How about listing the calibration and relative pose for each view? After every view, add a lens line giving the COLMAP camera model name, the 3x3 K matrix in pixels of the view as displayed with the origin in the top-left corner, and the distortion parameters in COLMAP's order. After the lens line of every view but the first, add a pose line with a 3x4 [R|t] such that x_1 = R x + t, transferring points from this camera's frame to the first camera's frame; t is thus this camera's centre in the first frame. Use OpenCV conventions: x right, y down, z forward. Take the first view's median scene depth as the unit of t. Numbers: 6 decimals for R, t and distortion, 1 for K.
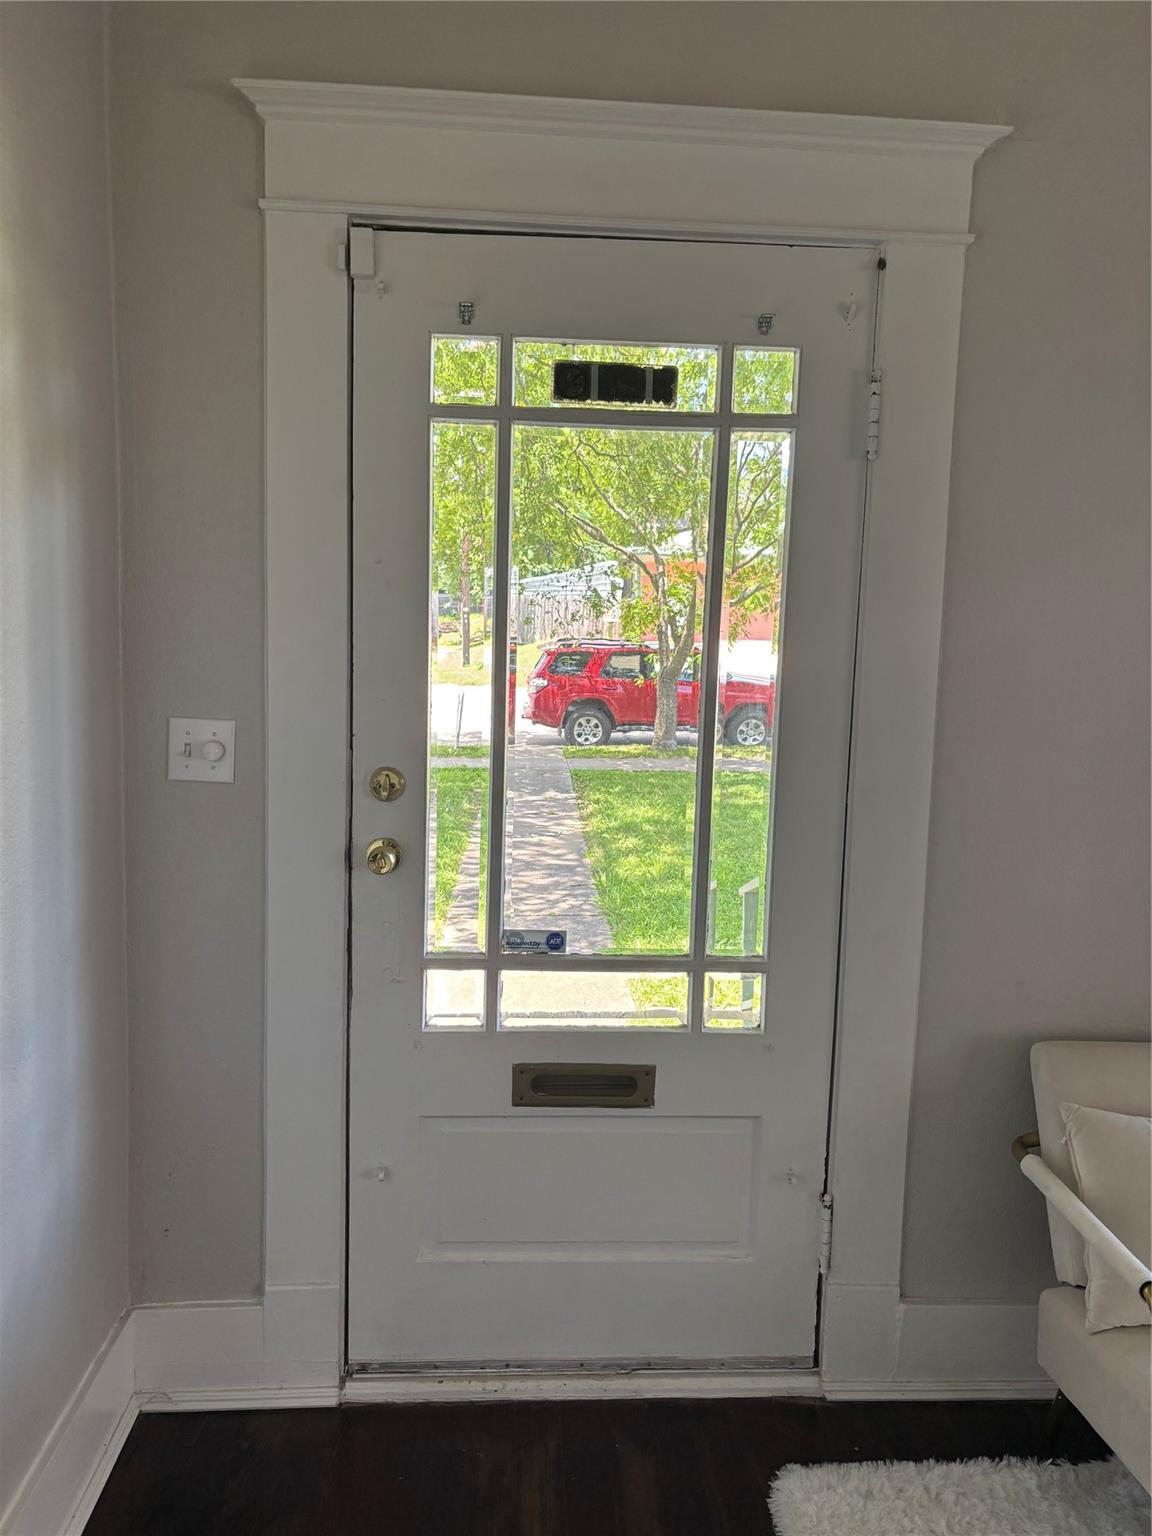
lens RADIAL K [[1157.8, 0, 577.1], [0, 1157.8, 753.2], [0, 0, 1]] dist [0.043917, -0.045046]
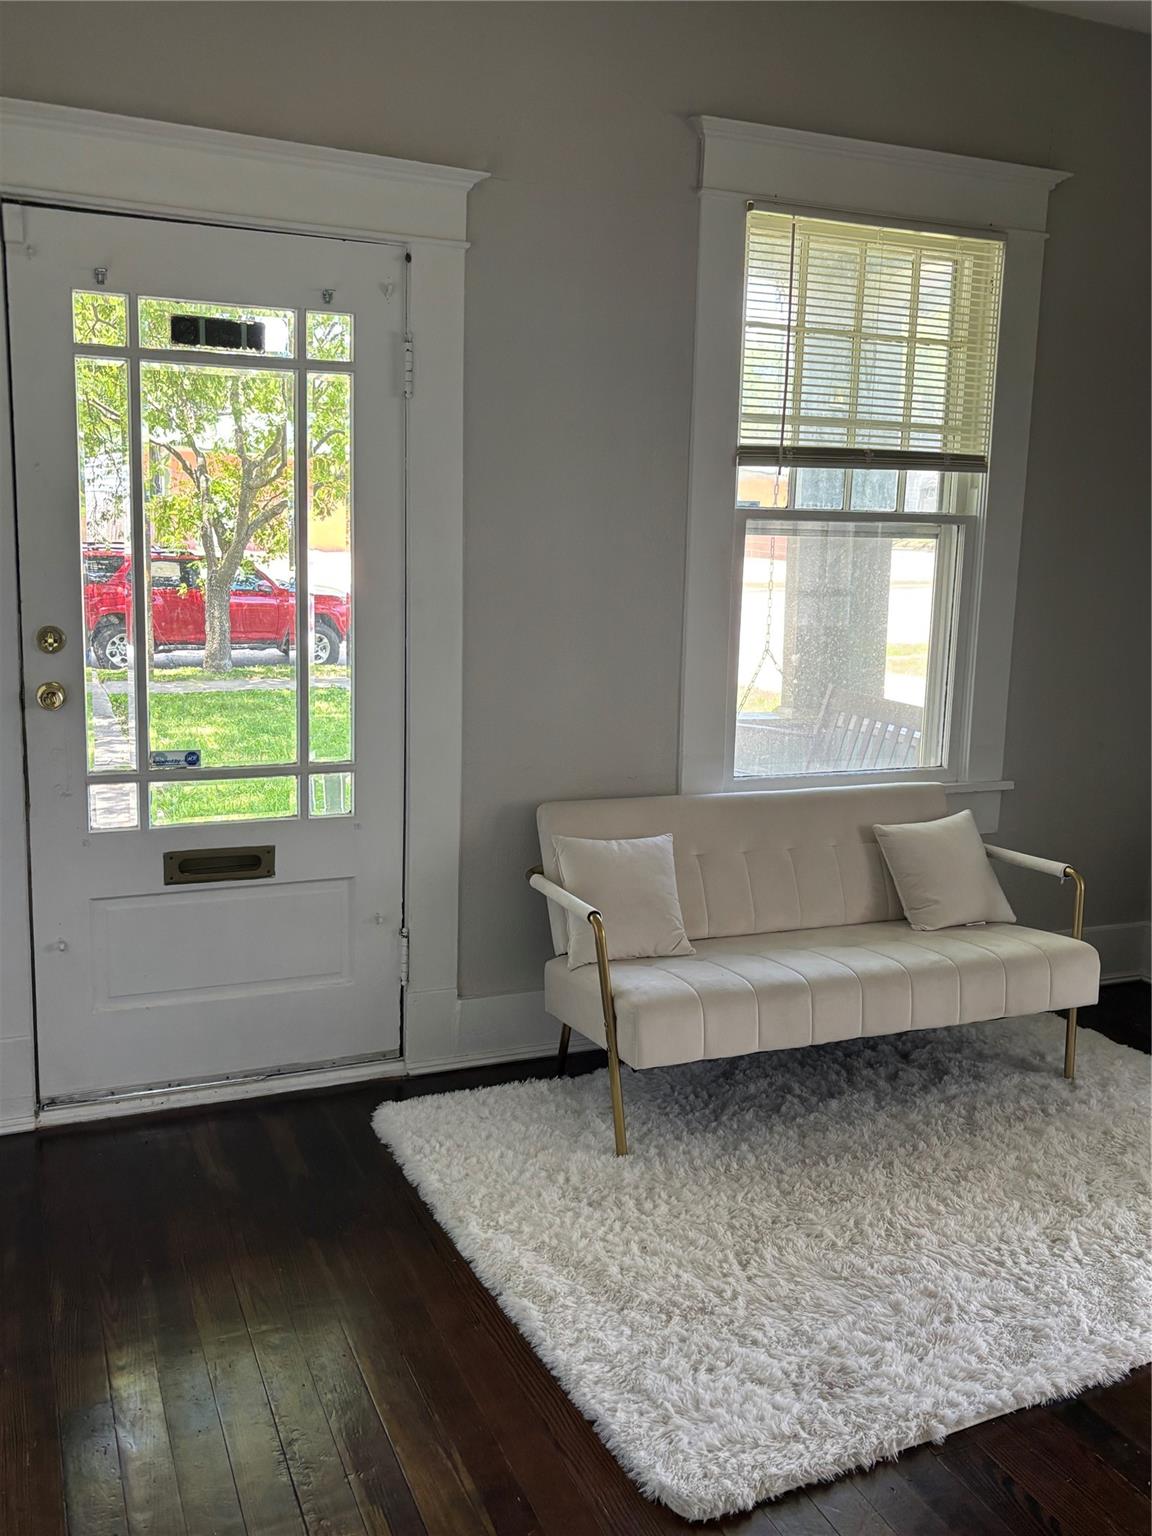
lens RADIAL K [[1346.1, 0, 570.8], [0, 1346.1, 751.9], [0, 0, 1]] dist [0.051613, -0.070281]
pose [[0.943259, -0.058139, 0.326929, -0.119609], [0.040825, 0.997388, 0.059580, 0.085120], [-0.329539, -0.042852, 0.943169, -0.614139]]
